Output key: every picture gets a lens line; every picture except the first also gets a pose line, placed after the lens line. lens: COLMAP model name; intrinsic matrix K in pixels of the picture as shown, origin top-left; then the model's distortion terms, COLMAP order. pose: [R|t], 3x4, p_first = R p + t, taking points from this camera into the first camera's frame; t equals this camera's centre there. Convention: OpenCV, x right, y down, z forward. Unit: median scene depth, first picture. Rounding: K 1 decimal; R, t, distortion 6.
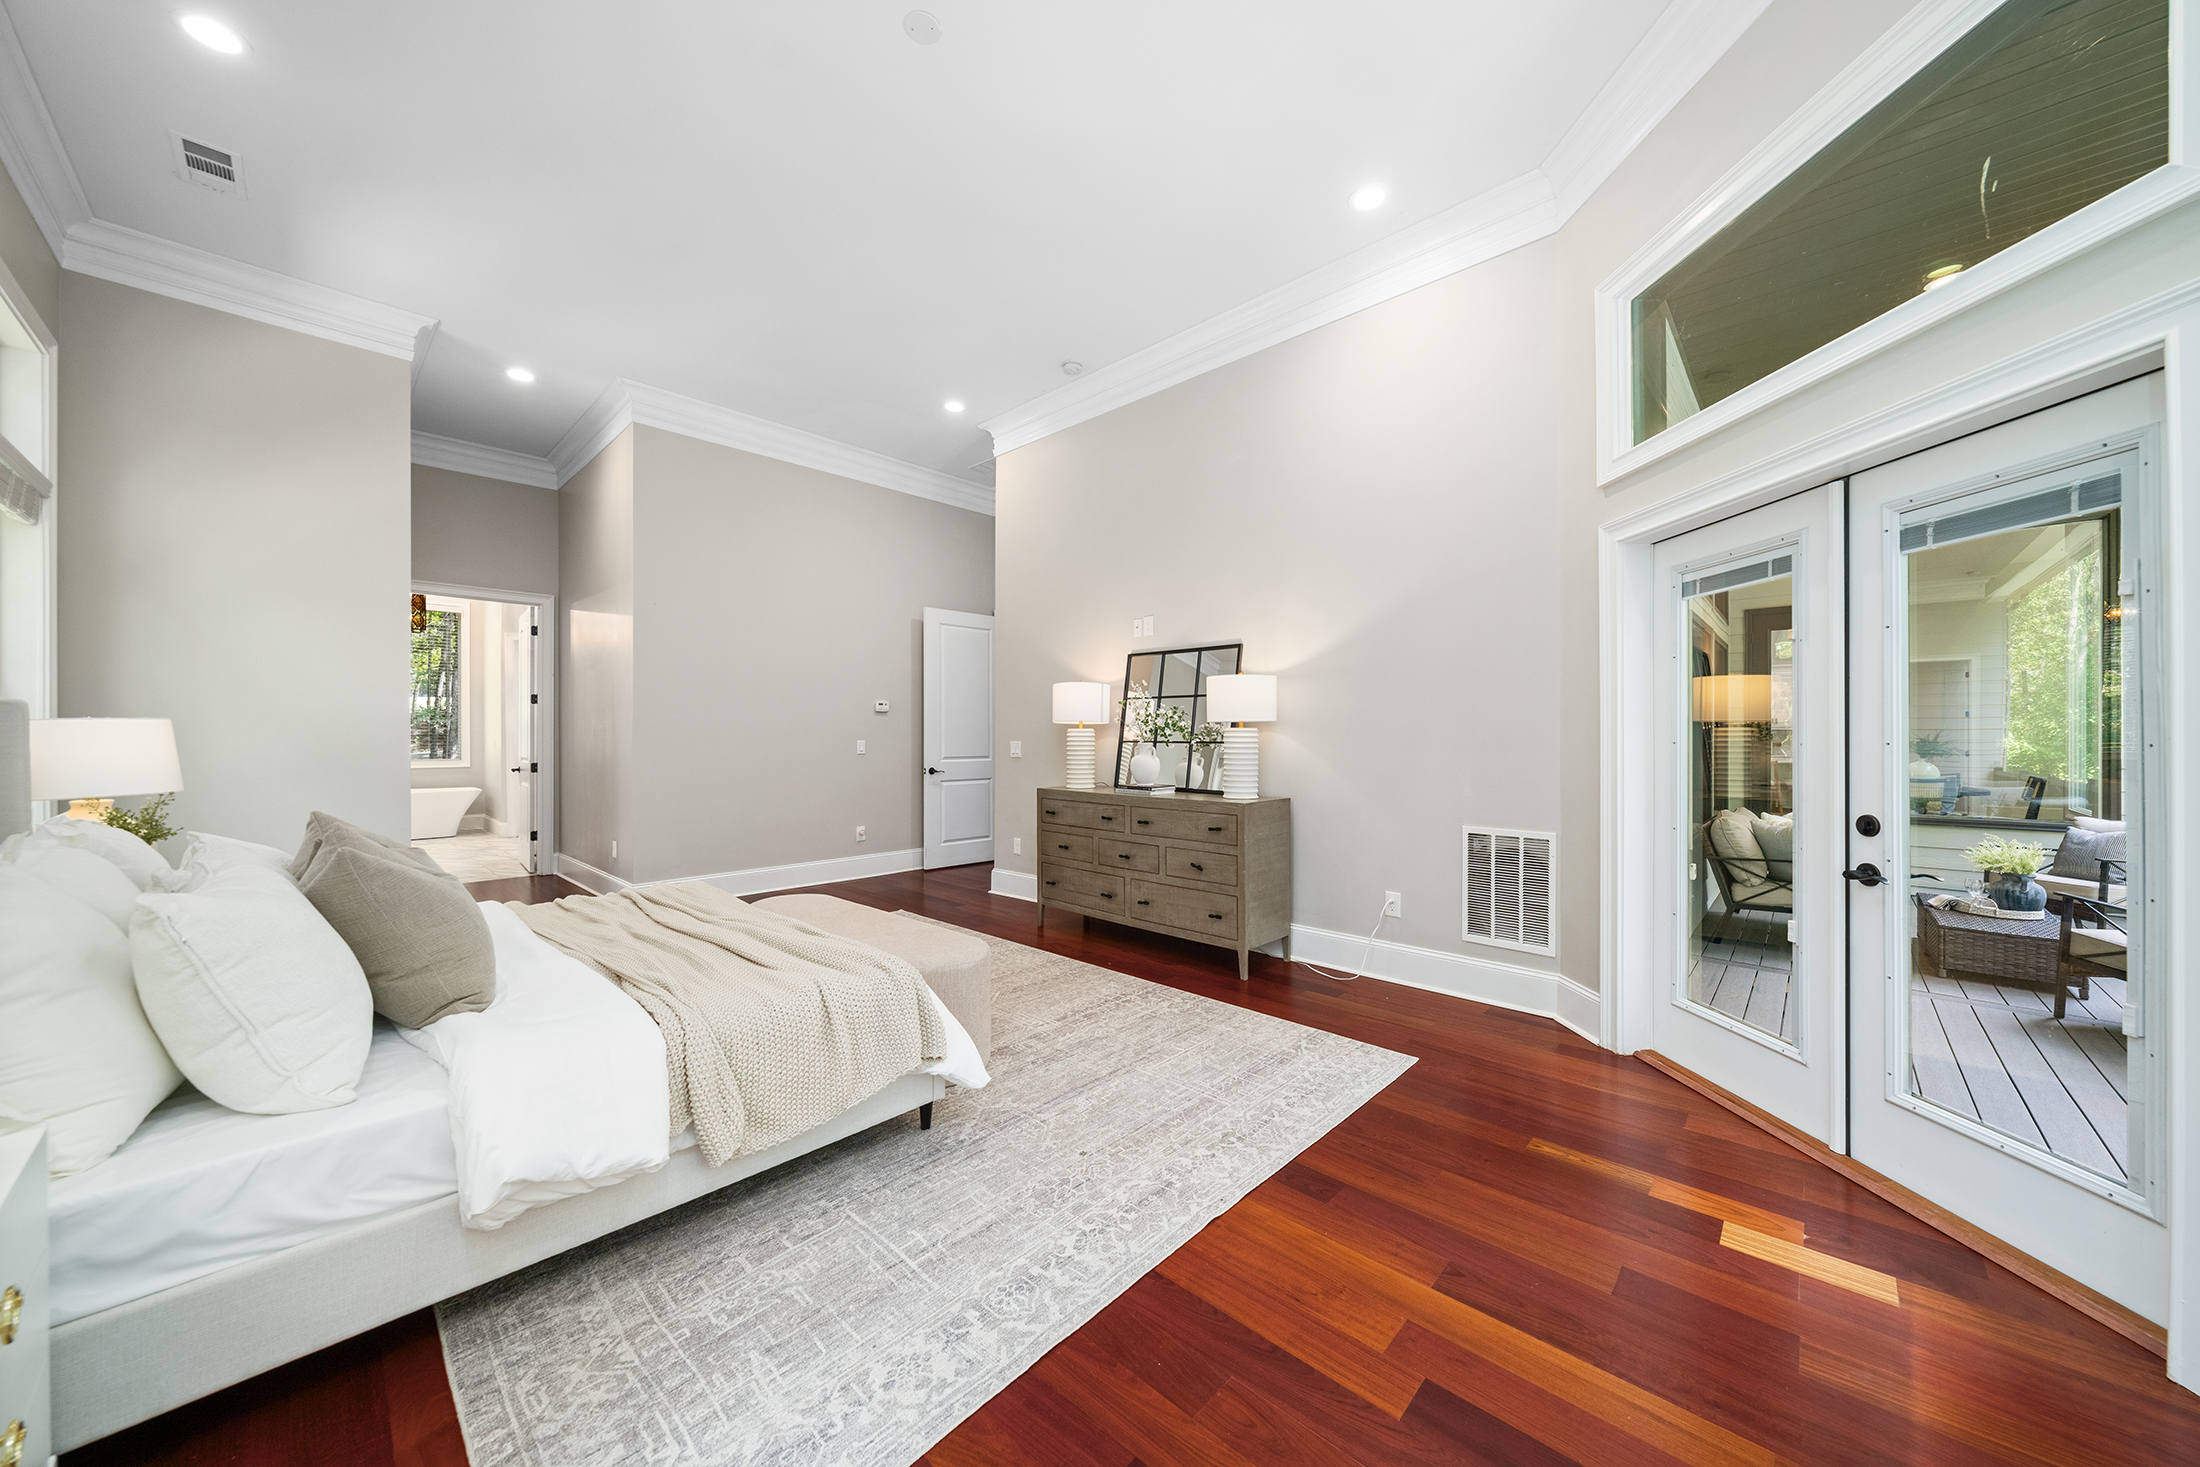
lens RADIAL K [[756.3, 0, 1100.0], [0, 756.3, 733.5], [0, 0, 1]] dist [-0.000089, -0.000006]
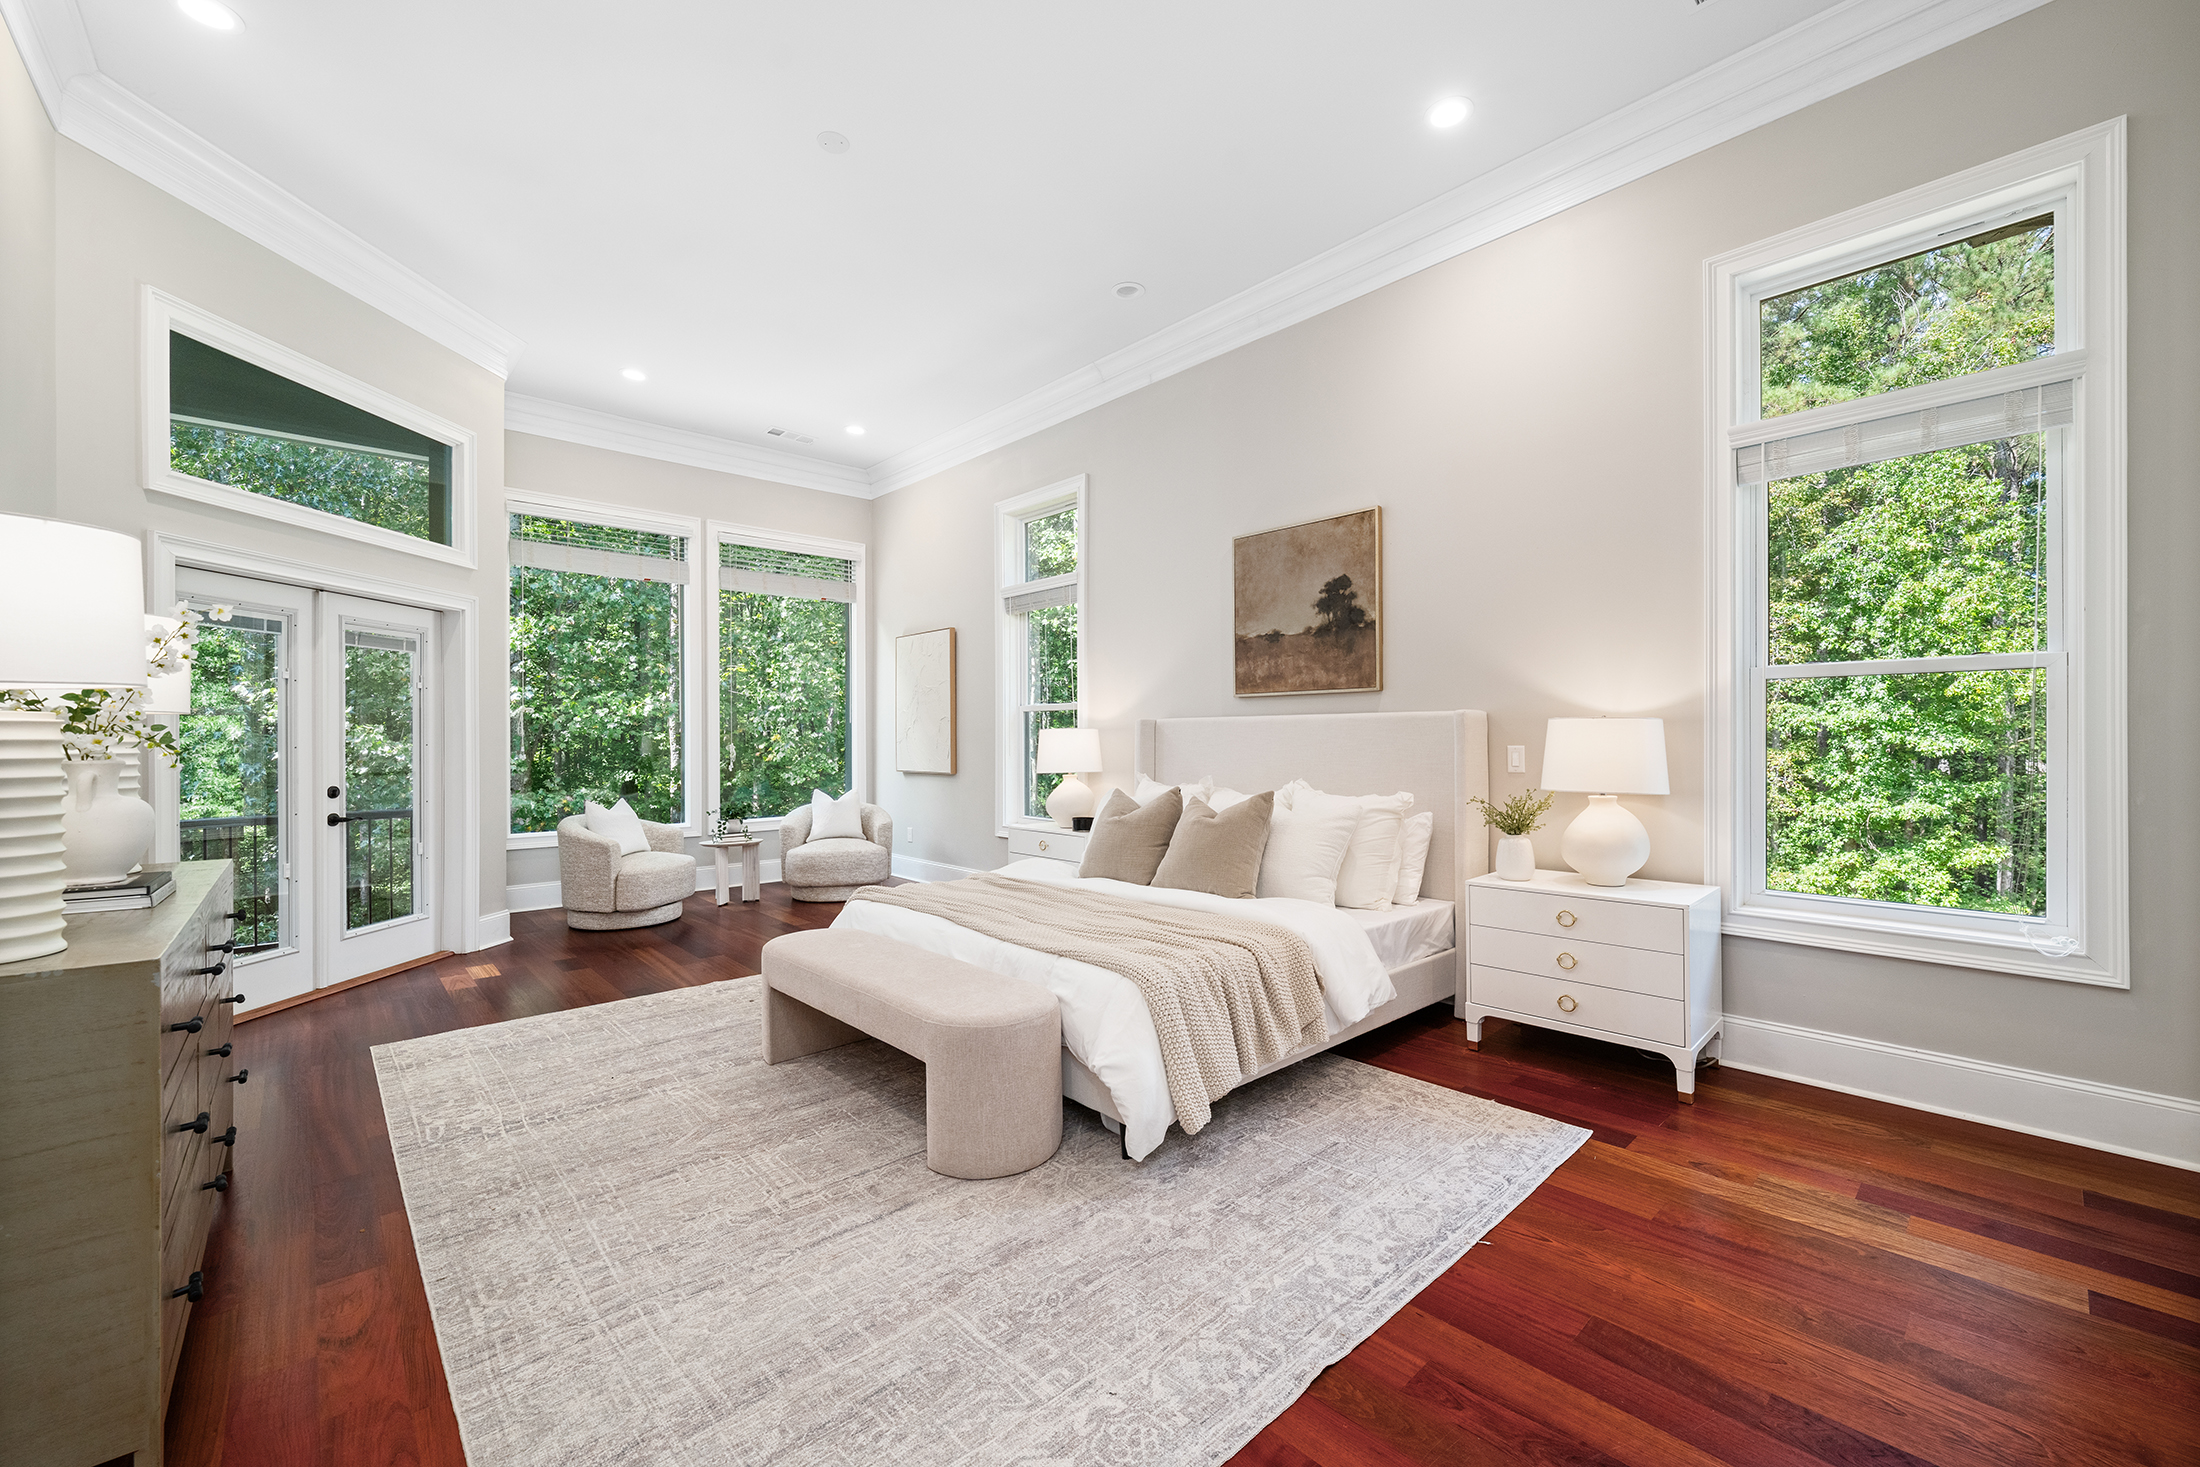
lens RADIAL K [[832.0, 0, 1106.4], [0, 832.0, 740.5], [0, 0, 1]] dist [-0.002211, 0.000006]
pose [[-0.998313, 0.000411, 0.058060, -0.673400], [0.000624, 0.999993, 0.003658, -0.003078], [-0.058058, 0.003688, -0.998306, 2.084863]]
